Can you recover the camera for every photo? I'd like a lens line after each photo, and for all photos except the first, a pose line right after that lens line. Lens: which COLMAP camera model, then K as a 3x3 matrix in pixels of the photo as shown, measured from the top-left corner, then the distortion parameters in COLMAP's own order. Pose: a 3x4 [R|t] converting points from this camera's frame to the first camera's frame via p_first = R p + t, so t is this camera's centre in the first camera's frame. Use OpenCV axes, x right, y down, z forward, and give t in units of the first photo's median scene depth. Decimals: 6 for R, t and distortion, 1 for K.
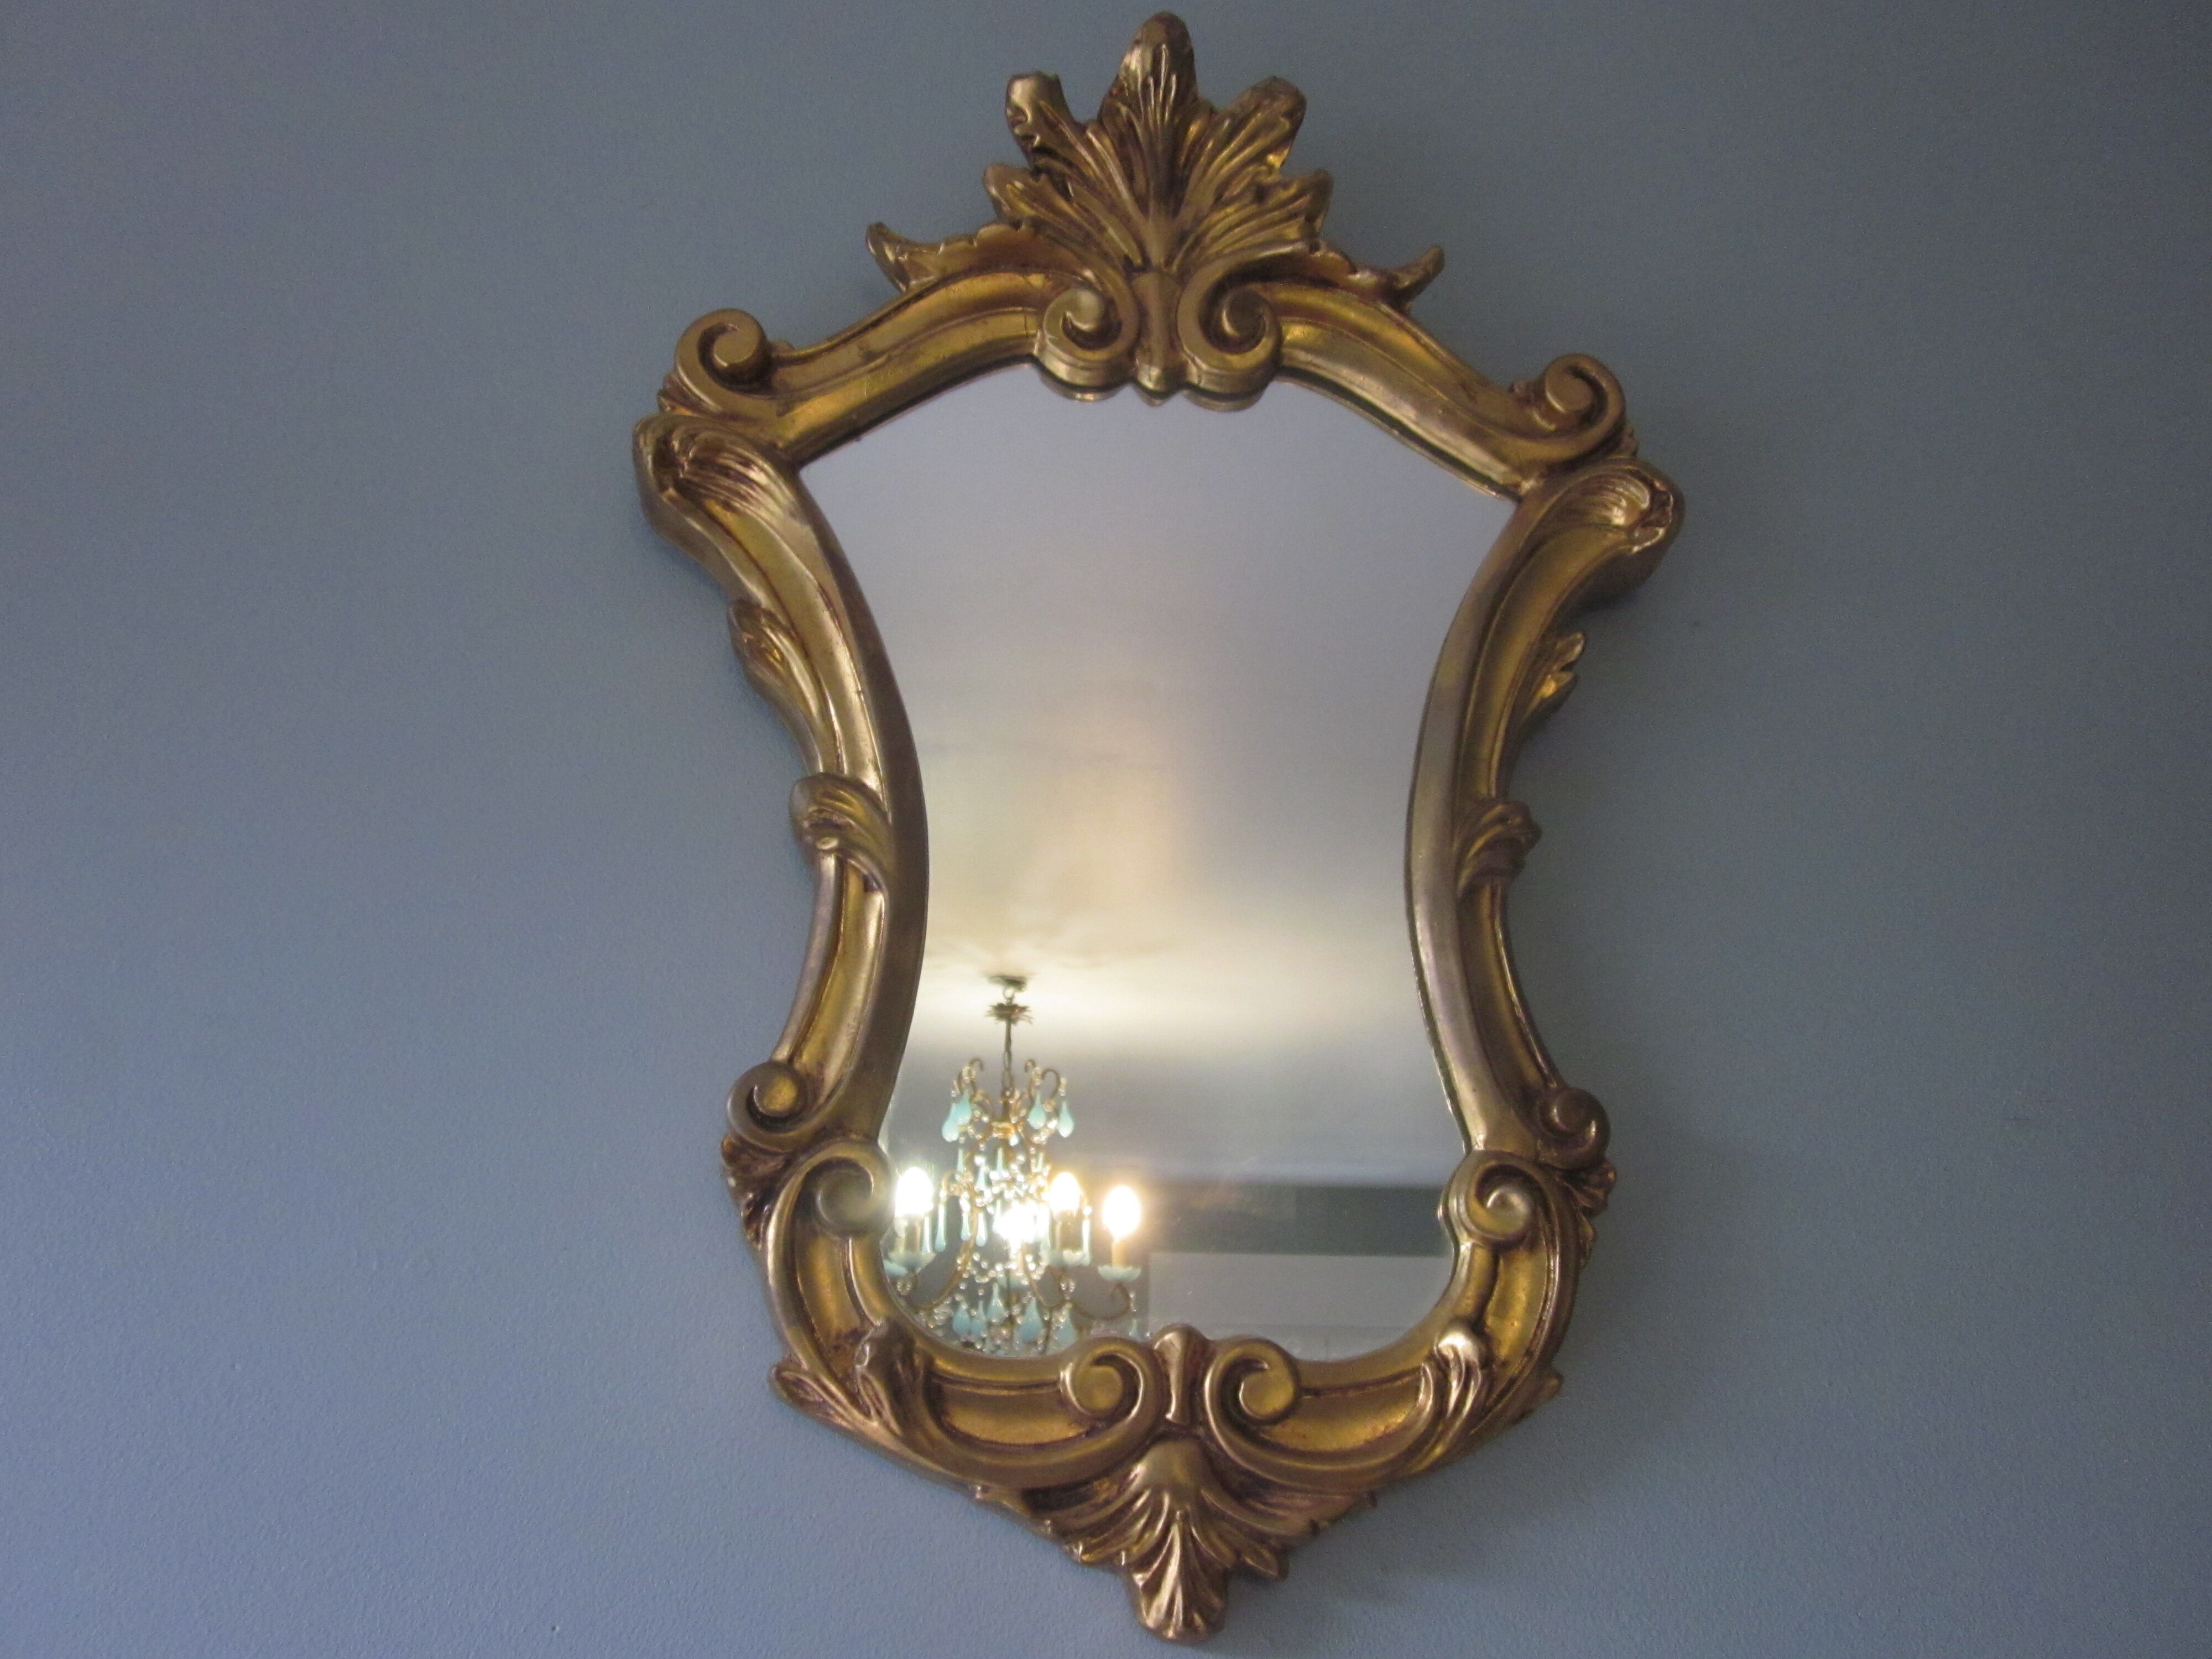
lens RADIAL K [[1820.5, 0, 1098.0], [0, 1820.5, 822.7], [0, 0, 1]] dist [-0.030653, 0.011760]
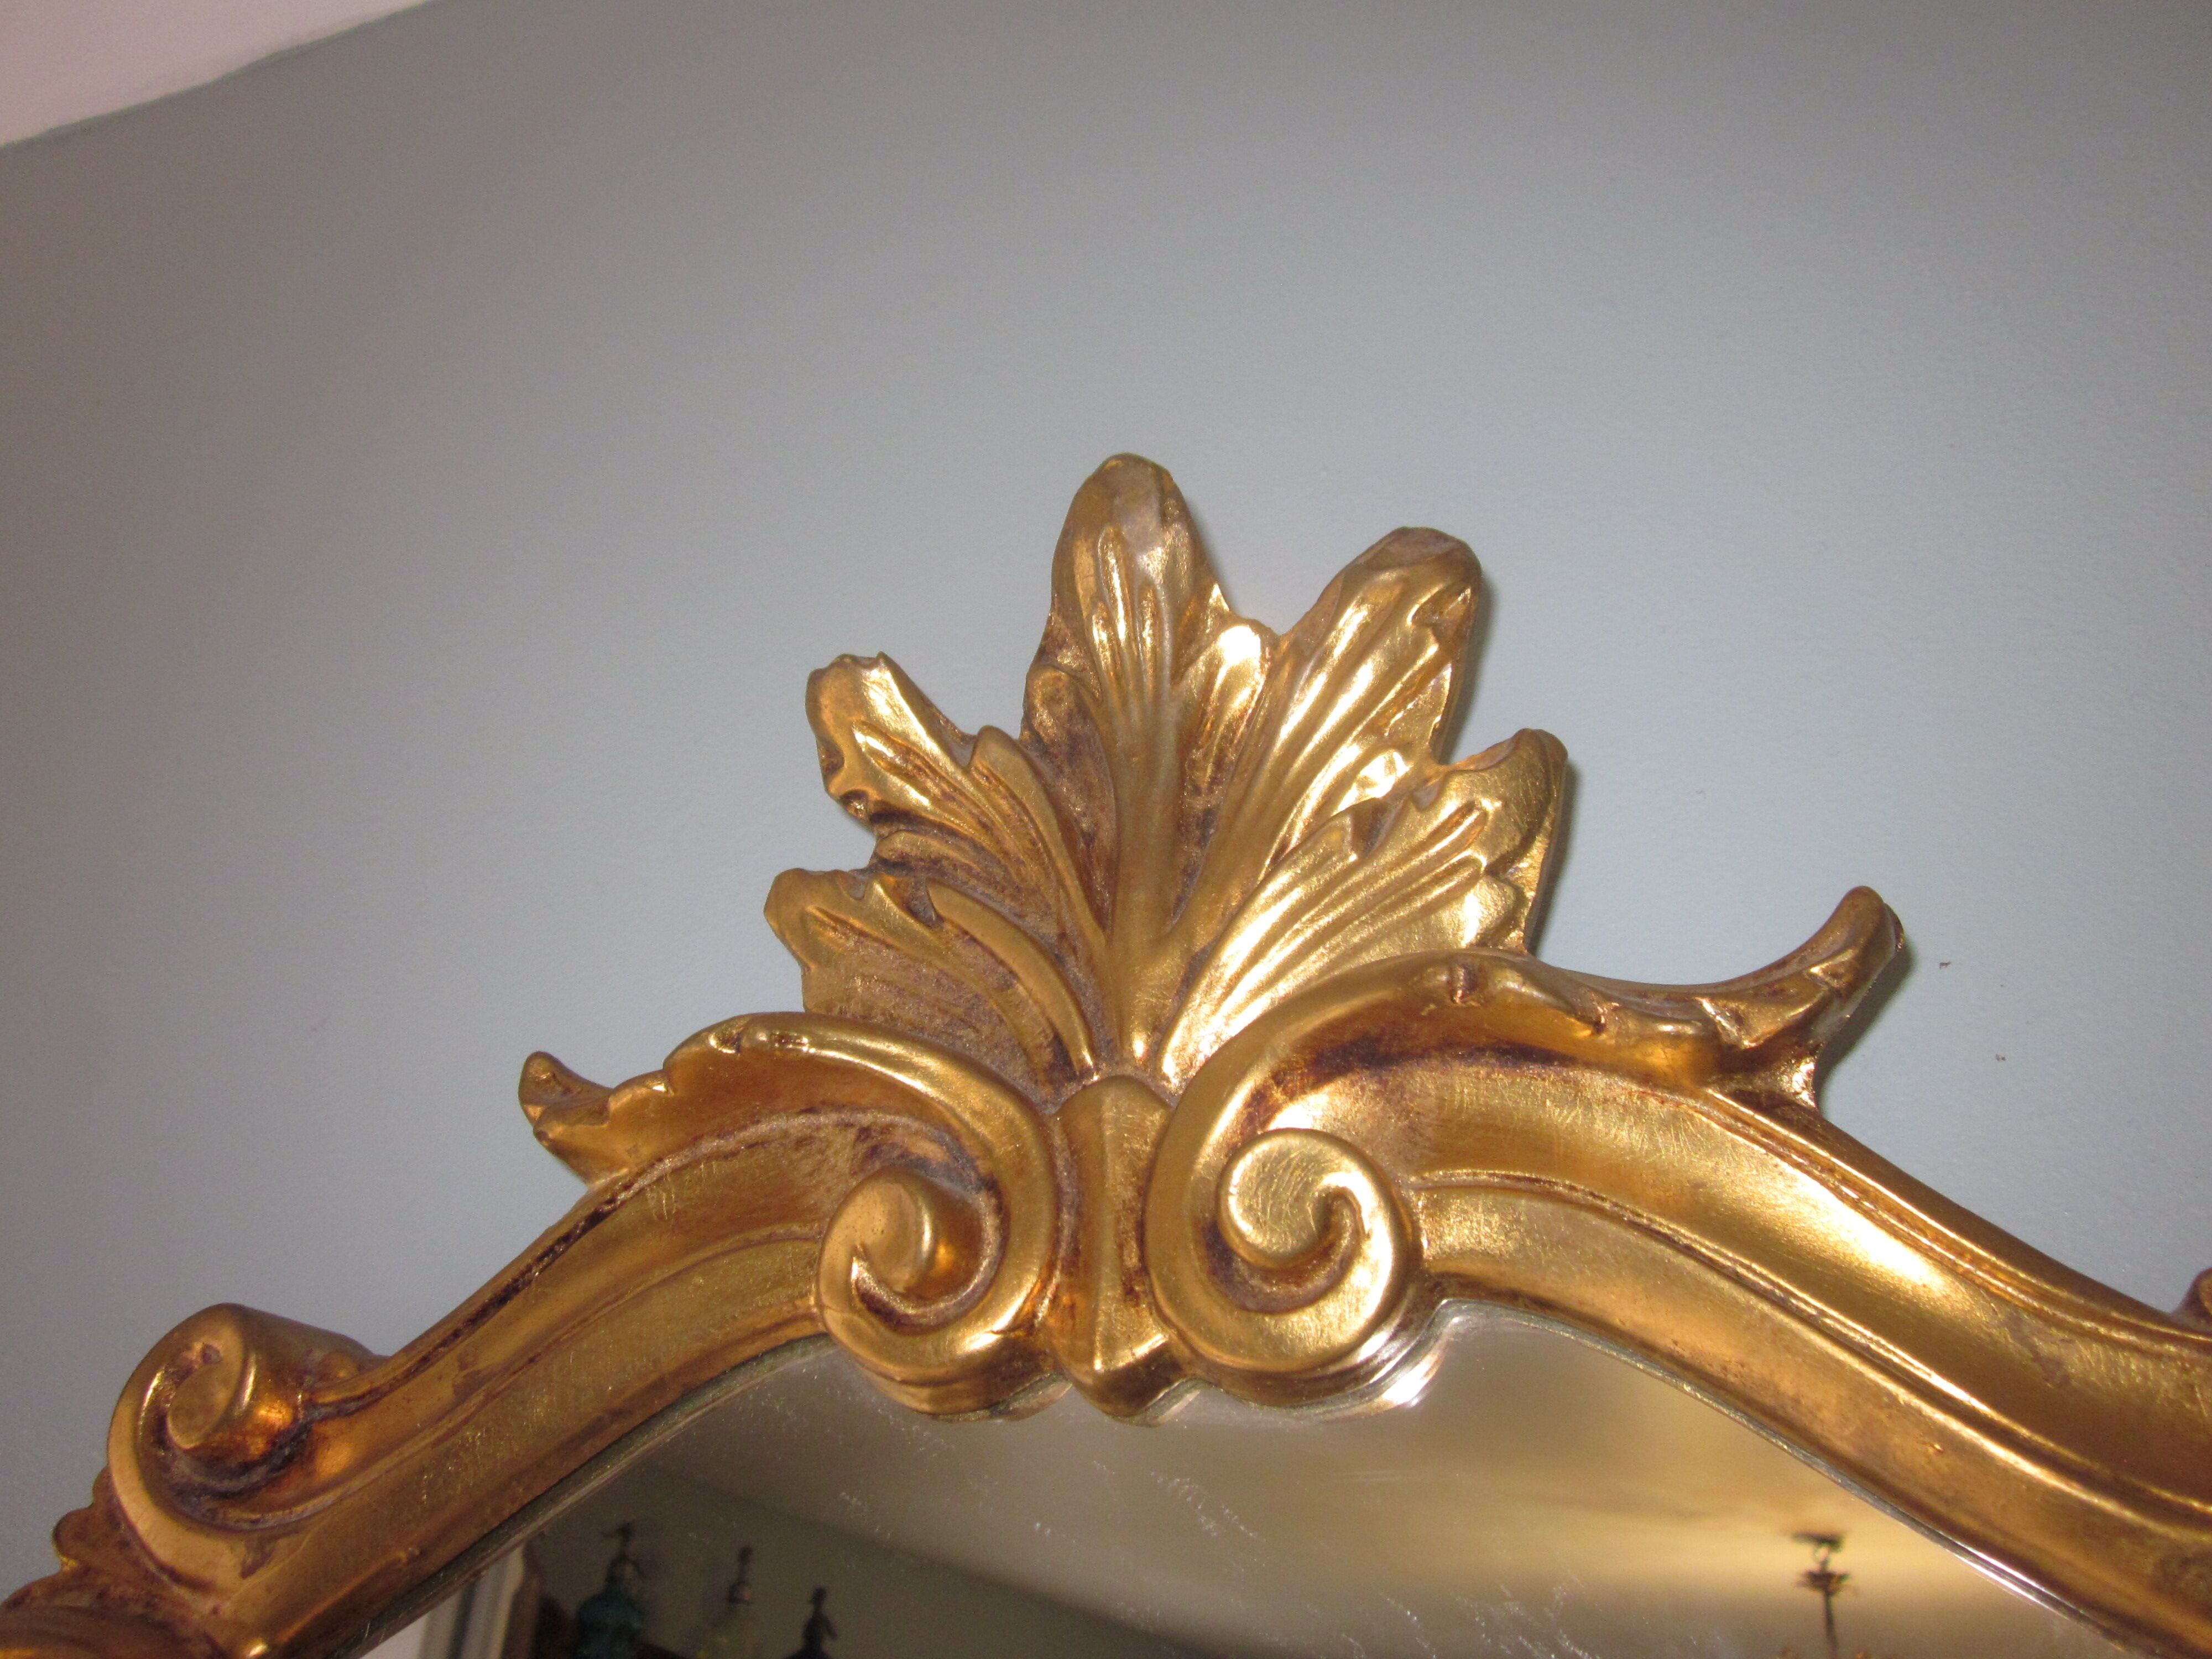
lens RADIAL K [[1820.5, 0, 1113.4], [0, 1820.5, 835.6], [0, 0, 1]] dist [-0.030653, 0.011760]
pose [[0.902078, -0.176996, -0.393608, 0.218324], [0.086513, 0.967681, -0.236872, -0.286478], [0.422813, 0.179625, 0.888237, 0.701908]]
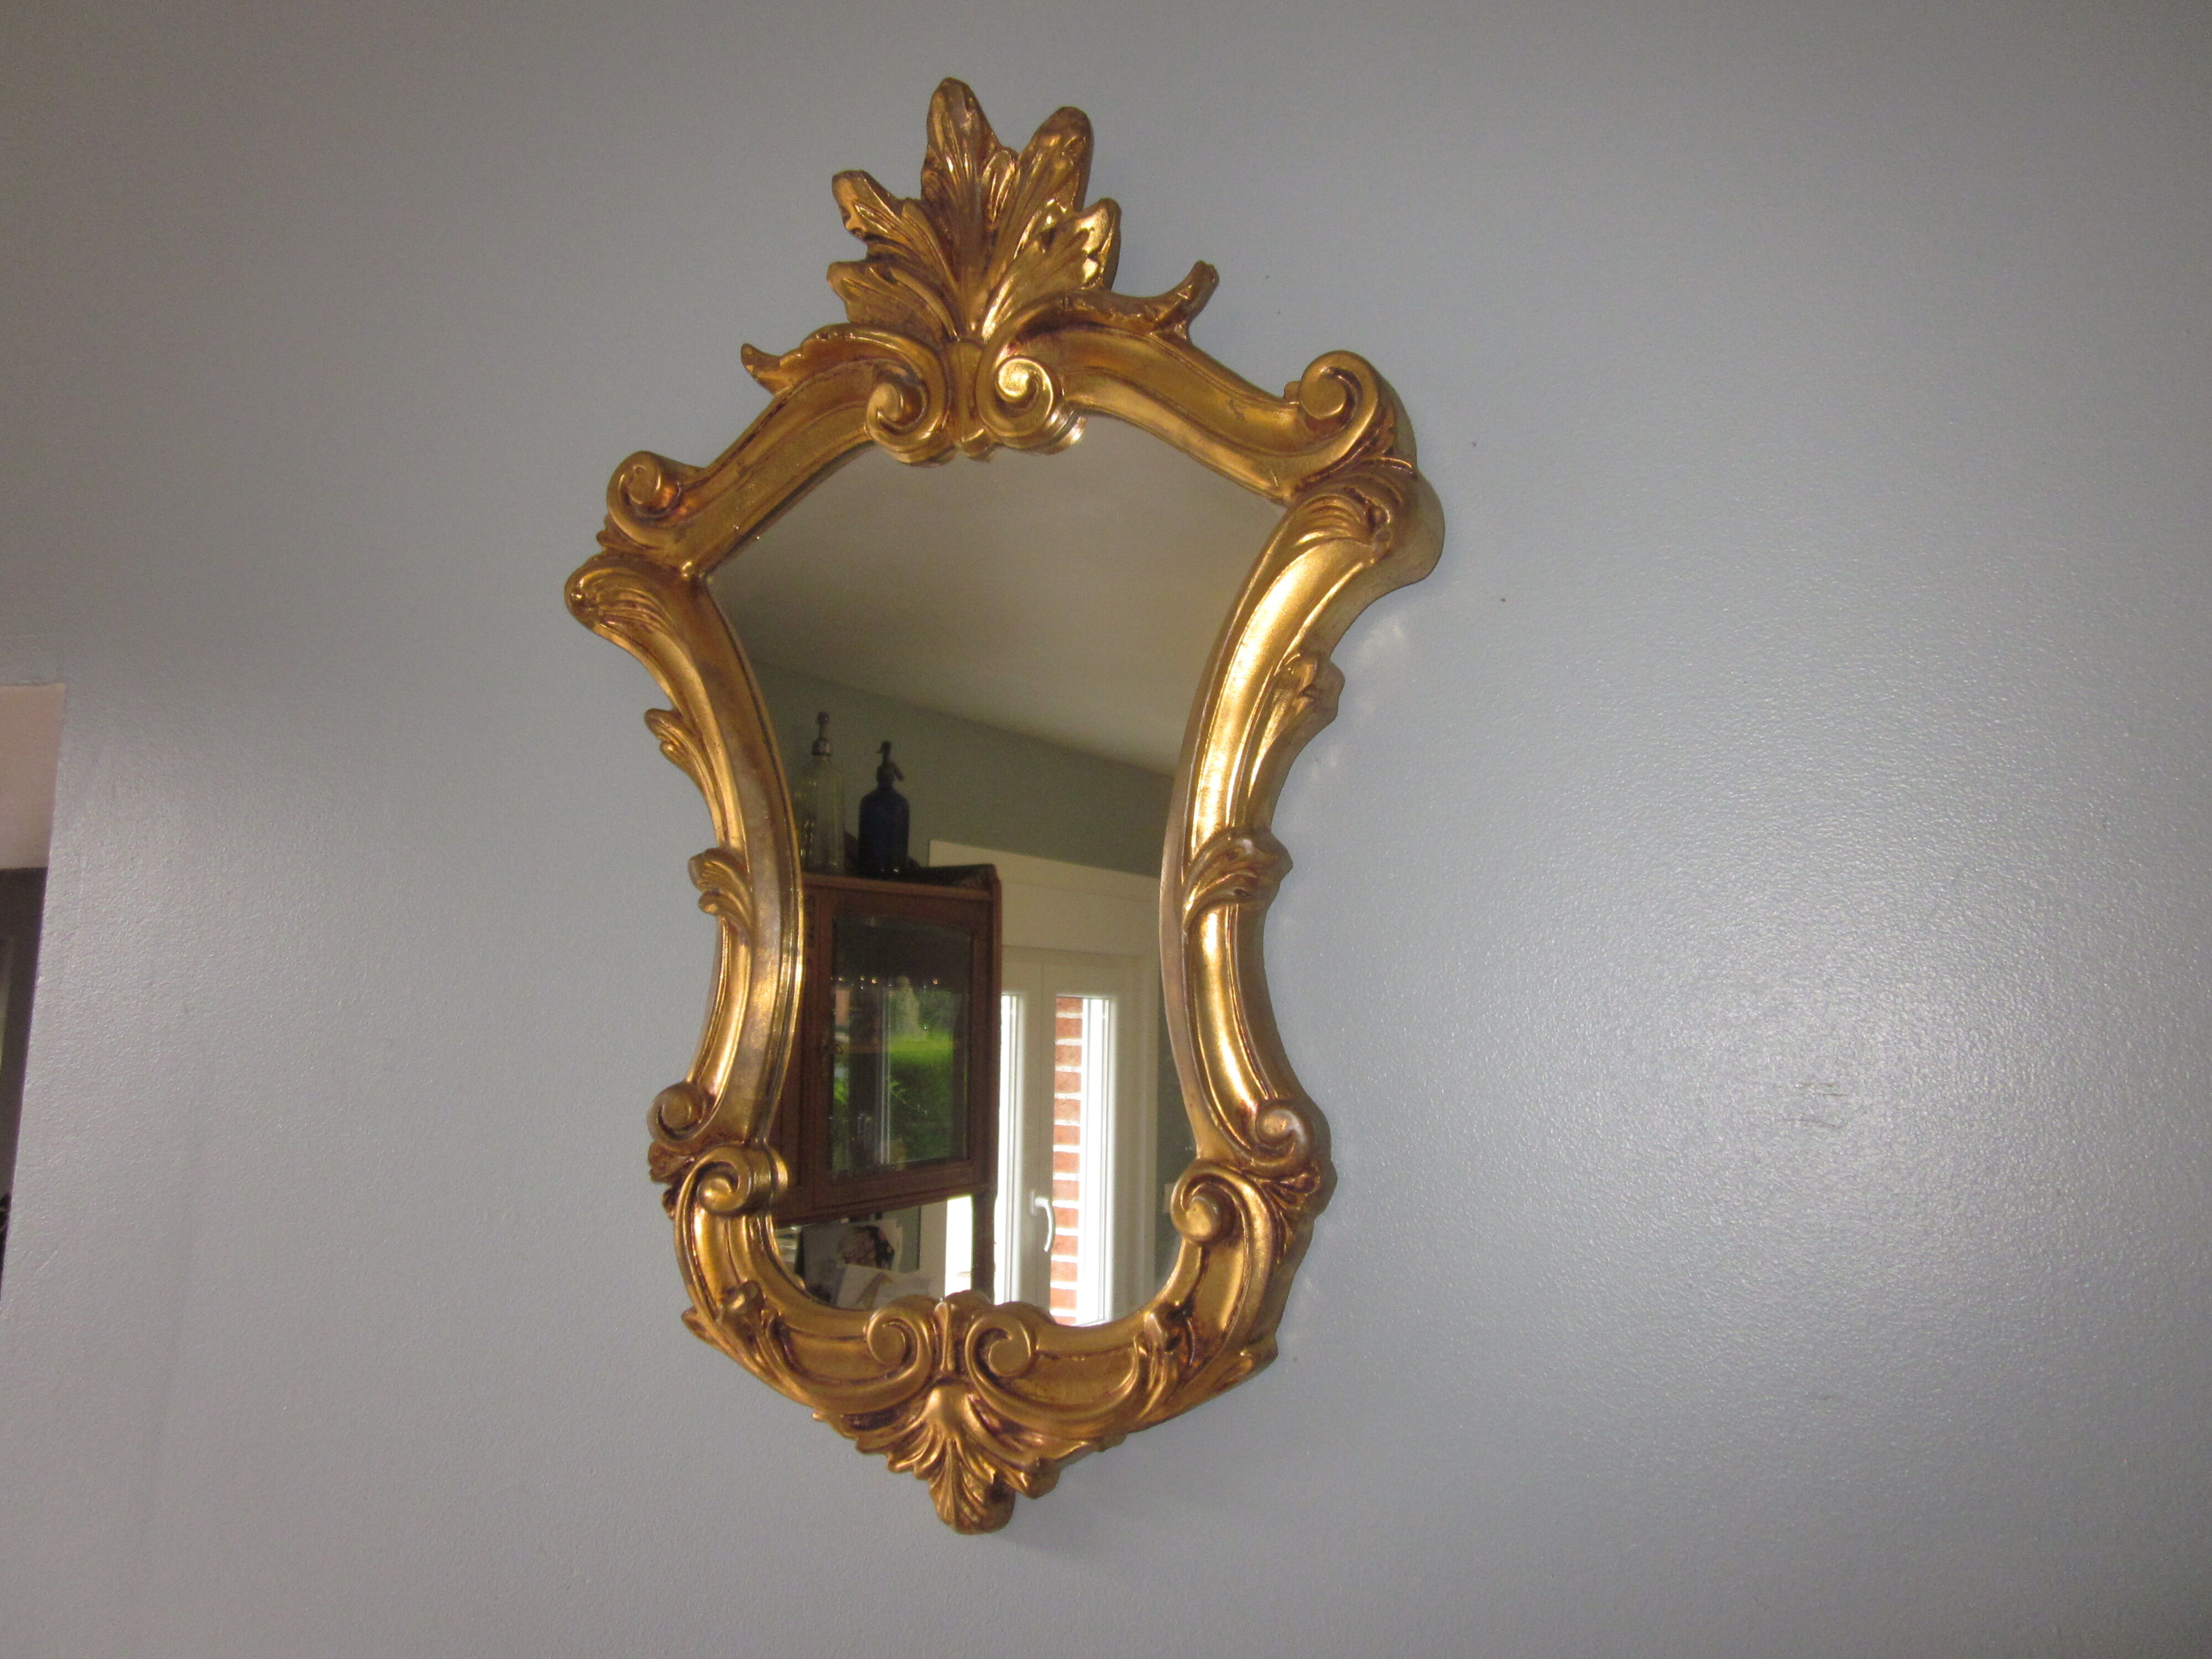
lens RADIAL K [[1820.5, 0, 1088.3], [0, 1820.5, 834.4], [0, 0, 1]] dist [-0.030653, 0.011760]
pose [[0.882481, -0.050730, -0.467605, 0.652341], [0.150509, 0.972350, 0.178556, -0.218298], [0.445618, -0.227950, 0.865715, 0.025071]]
